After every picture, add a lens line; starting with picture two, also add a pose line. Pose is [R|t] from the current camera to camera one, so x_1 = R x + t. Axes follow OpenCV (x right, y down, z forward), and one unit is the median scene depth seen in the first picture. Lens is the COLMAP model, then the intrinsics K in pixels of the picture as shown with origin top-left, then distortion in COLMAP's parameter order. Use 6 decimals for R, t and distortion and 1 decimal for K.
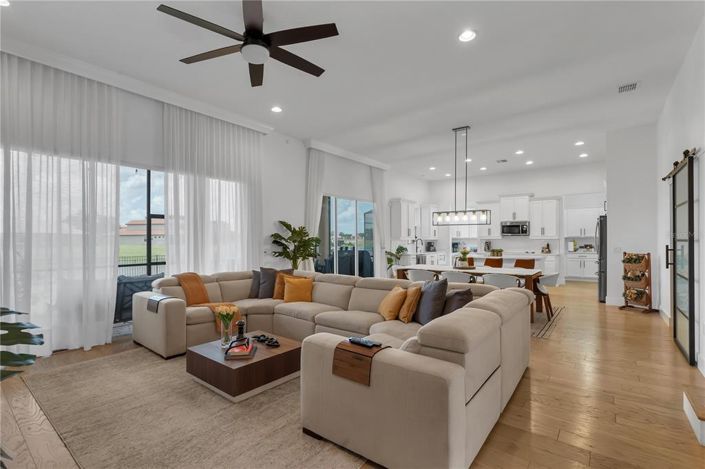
lens RADIAL K [[325.8, 0, 351.6], [0, 325.8, 238.7], [0, 0, 1]] dist [0.002197, 0.000169]
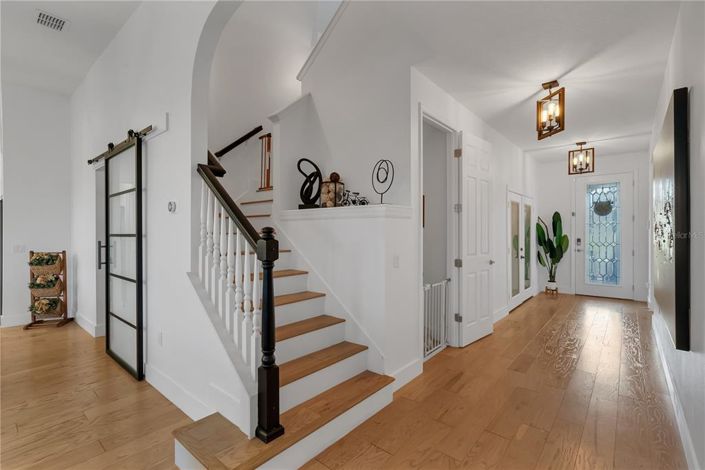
lens RADIAL K [[325.8, 0, 351.6], [0, 325.8, 236.5], [0, 0, 1]] dist [0.002197, 0.000169]
pose [[0.040654, -0.006113, 0.999155, 0.125519], [-0.002626, 0.999977, 0.006225, 0.000933], [-0.999170, -0.002877, 0.040637, 0.248626]]
